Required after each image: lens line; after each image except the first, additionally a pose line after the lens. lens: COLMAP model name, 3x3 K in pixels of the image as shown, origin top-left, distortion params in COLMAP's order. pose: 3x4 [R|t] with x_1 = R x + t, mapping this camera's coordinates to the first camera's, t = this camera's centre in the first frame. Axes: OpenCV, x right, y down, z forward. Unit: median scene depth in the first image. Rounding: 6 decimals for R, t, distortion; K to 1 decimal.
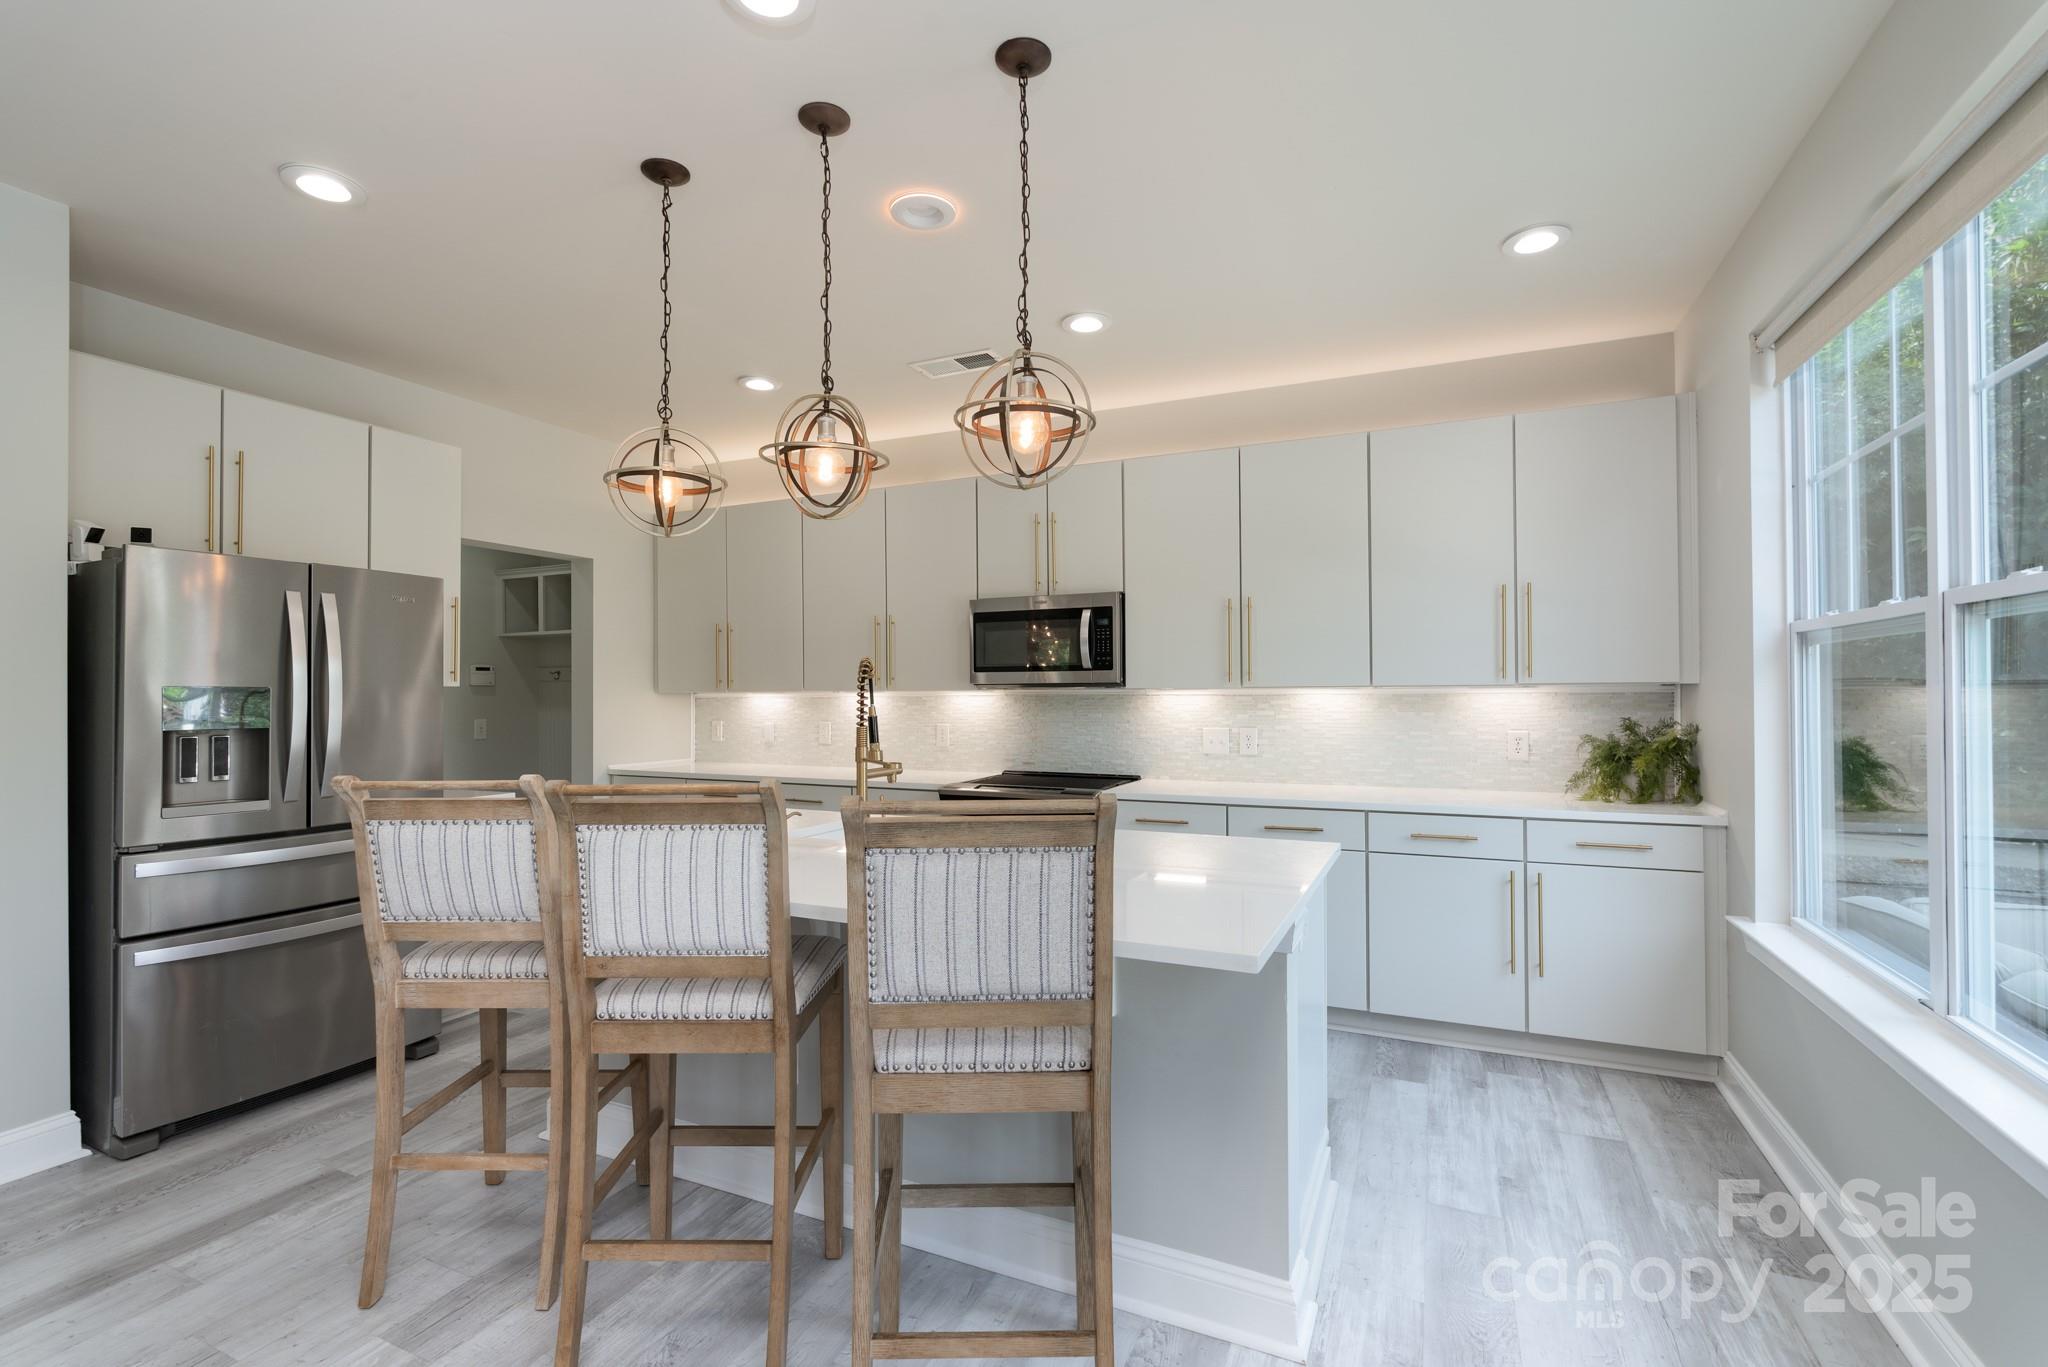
lens RADIAL K [[911.9, 0, 1031.7], [0, 911.9, 685.4], [0, 0, 1]] dist [-0.004491, 0.000748]
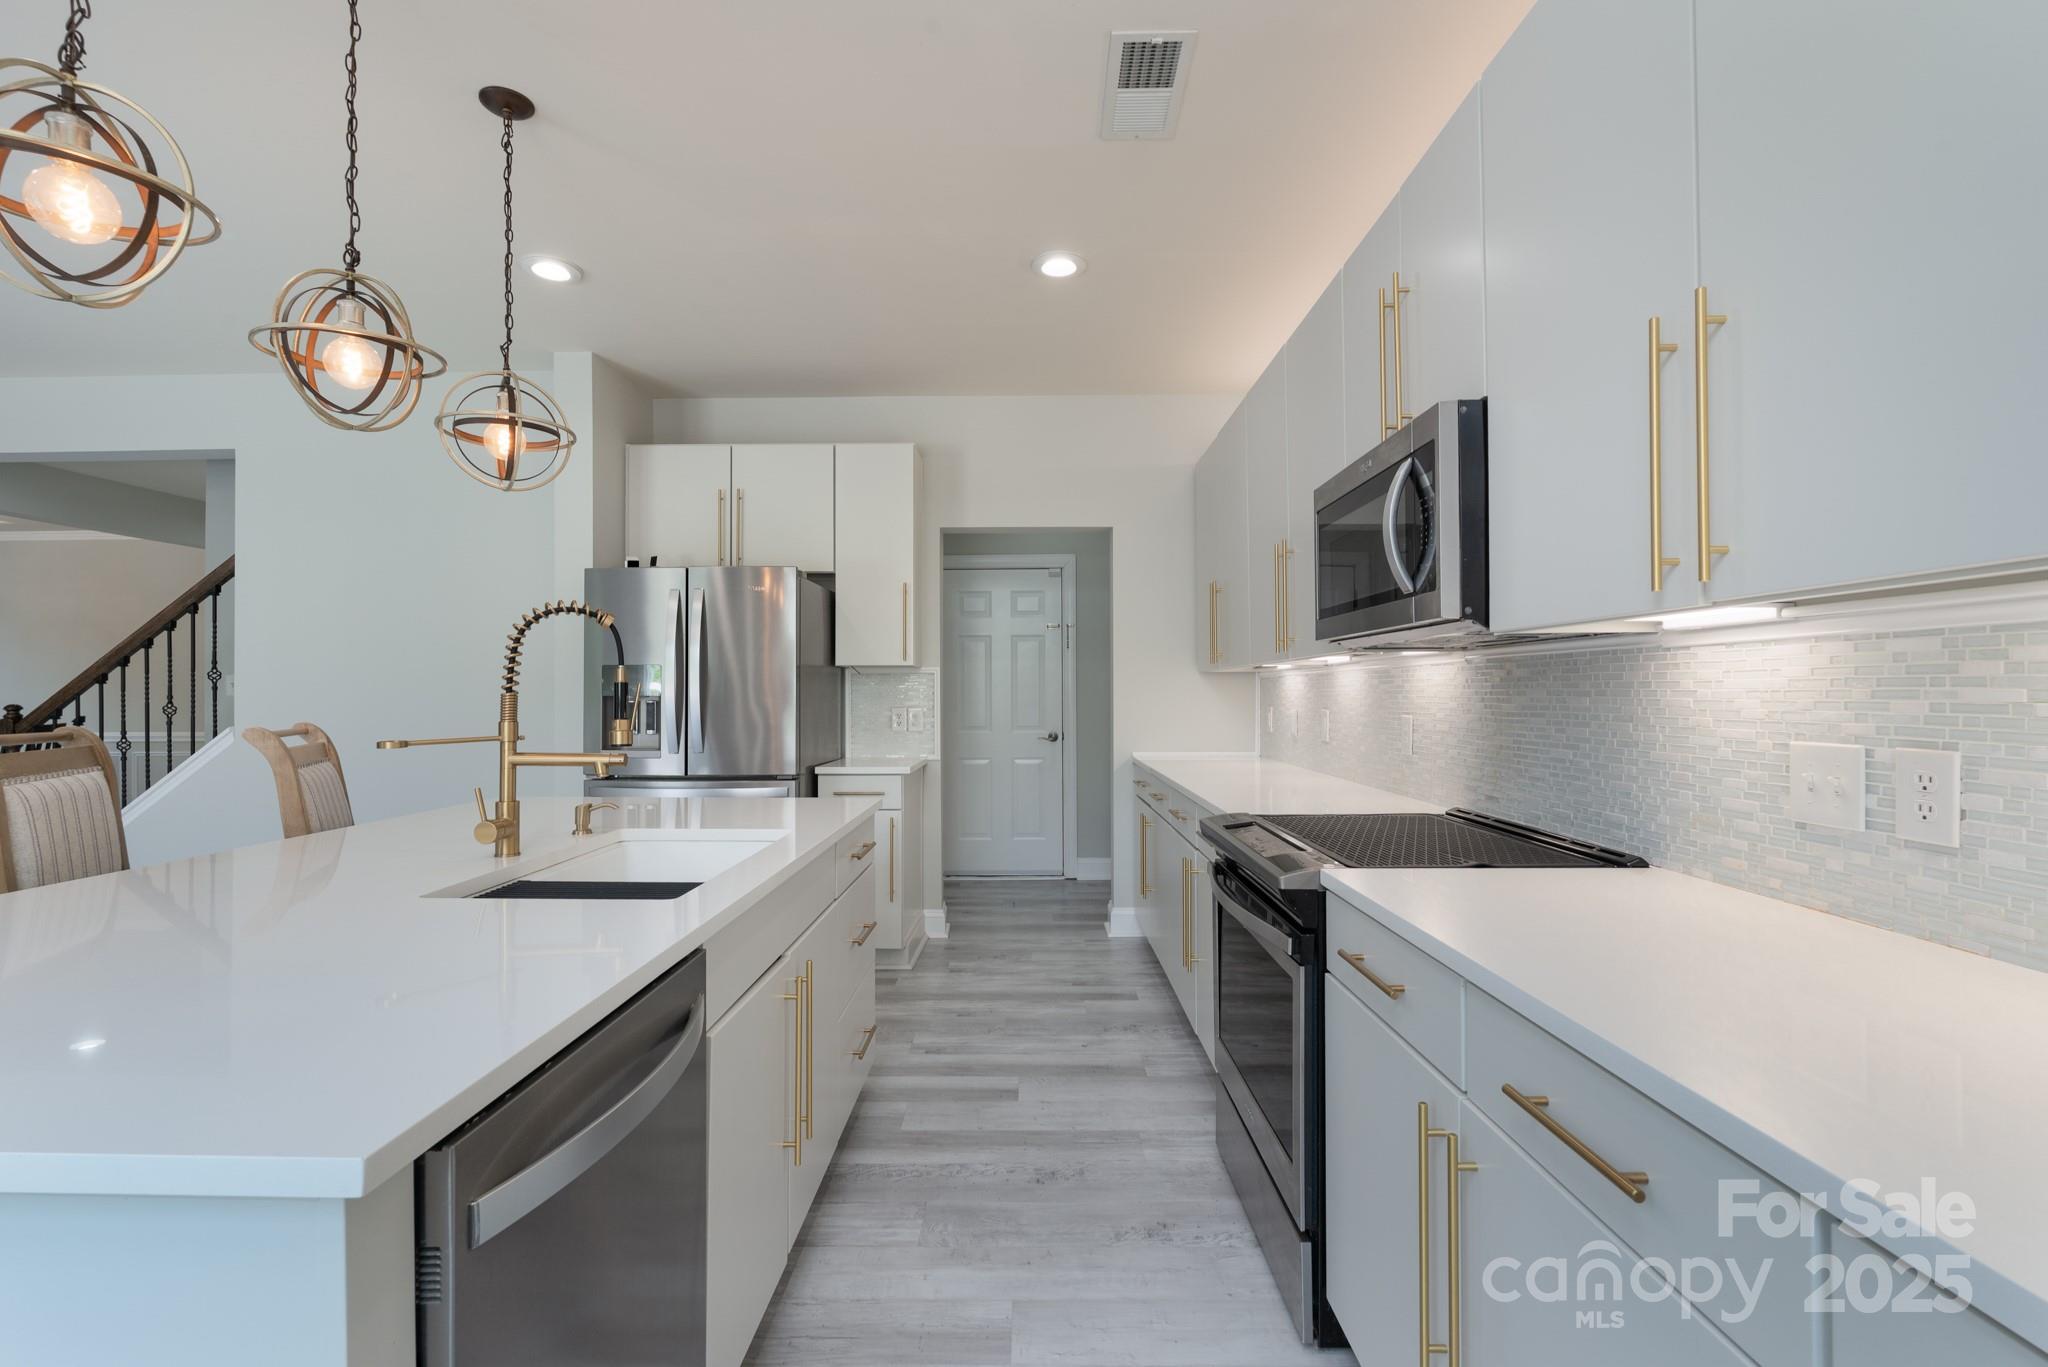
lens RADIAL K [[911.9, 0, 1021.4], [0, 911.9, 689.0], [0, 0, 1]] dist [-0.004491, 0.000748]
pose [[0.403214, 0.001380, -0.915105, 0.411707], [0.008300, 0.999952, 0.005166, 0.026583], [0.915068, -0.009678, 0.403183, 0.685292]]
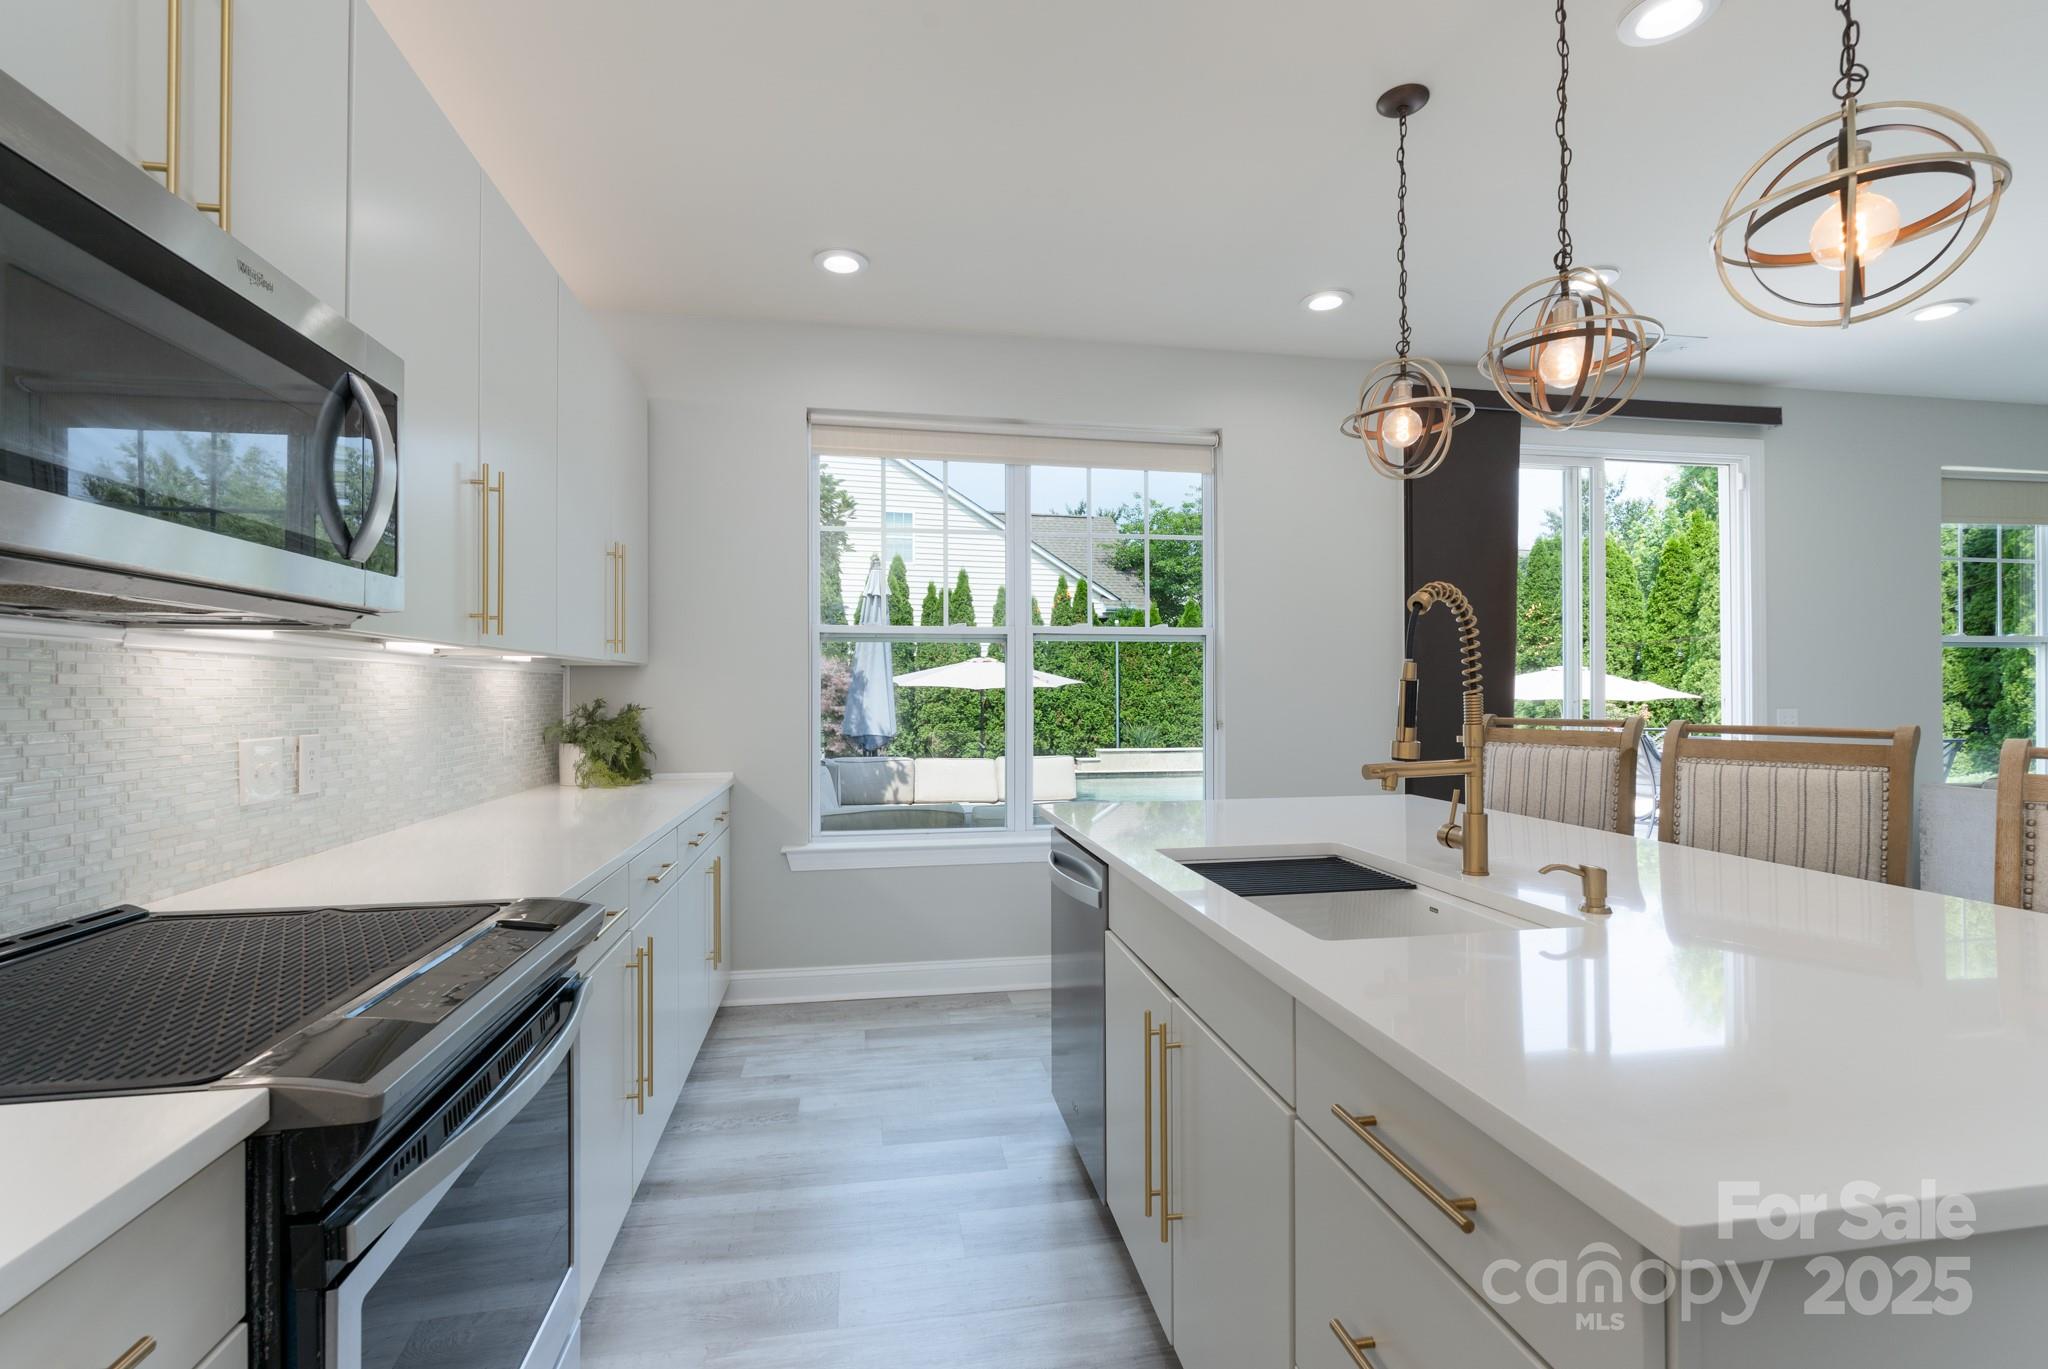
lens RADIAL K [[911.9, 0, 1015.9], [0, 911.9, 691.9], [0, 0, 1]] dist [-0.004491, 0.000748]
pose [[-0.554220, 0.006721, 0.832343, -0.348141], [-0.002181, 0.999952, -0.009527, 0.032072], [-0.832367, -0.007096, -0.554179, 1.038089]]
